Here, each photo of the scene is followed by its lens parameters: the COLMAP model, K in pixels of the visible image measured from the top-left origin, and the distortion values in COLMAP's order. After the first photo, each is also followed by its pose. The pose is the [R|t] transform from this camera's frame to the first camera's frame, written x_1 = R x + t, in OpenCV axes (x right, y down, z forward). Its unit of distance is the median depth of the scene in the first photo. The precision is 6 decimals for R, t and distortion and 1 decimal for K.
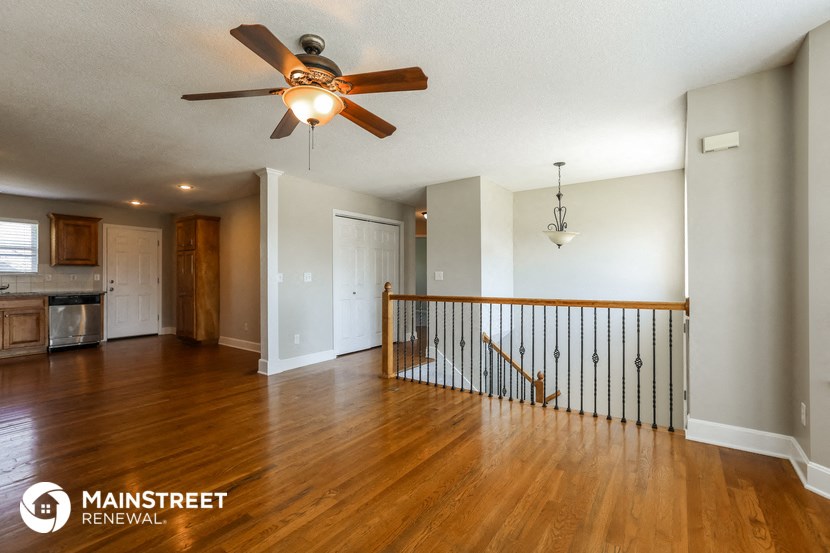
lens RADIAL K [[377.7, 0, 418.7], [0, 377.7, 278.4], [0, 0, 1]] dist [0.005658, 0.002106]
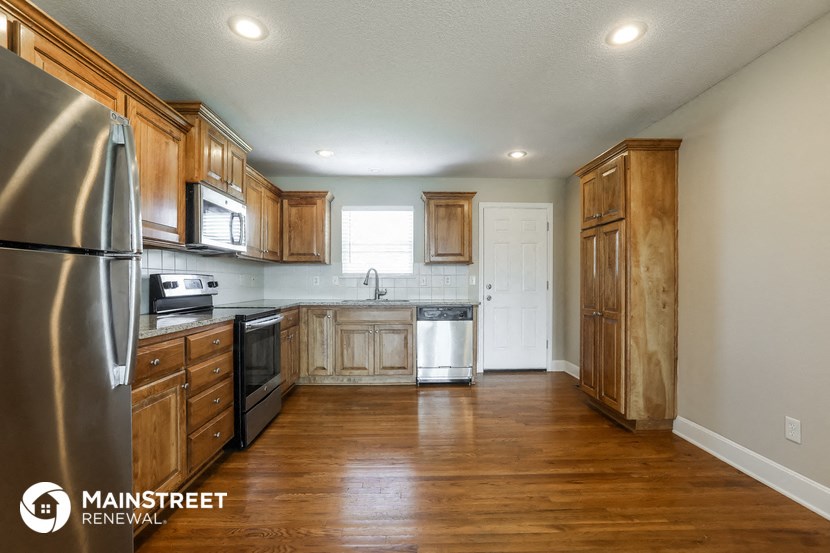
lens RADIAL K [[377.7, 0, 415.5], [0, 377.7, 281.4], [0, 0, 1]] dist [0.005658, 0.002106]
pose [[0.611301, -0.000174, -0.791398, -0.380405], [-0.002710, 0.999994, -0.002313, 0.000815], [0.791394, 0.003558, 0.611296, 0.518475]]
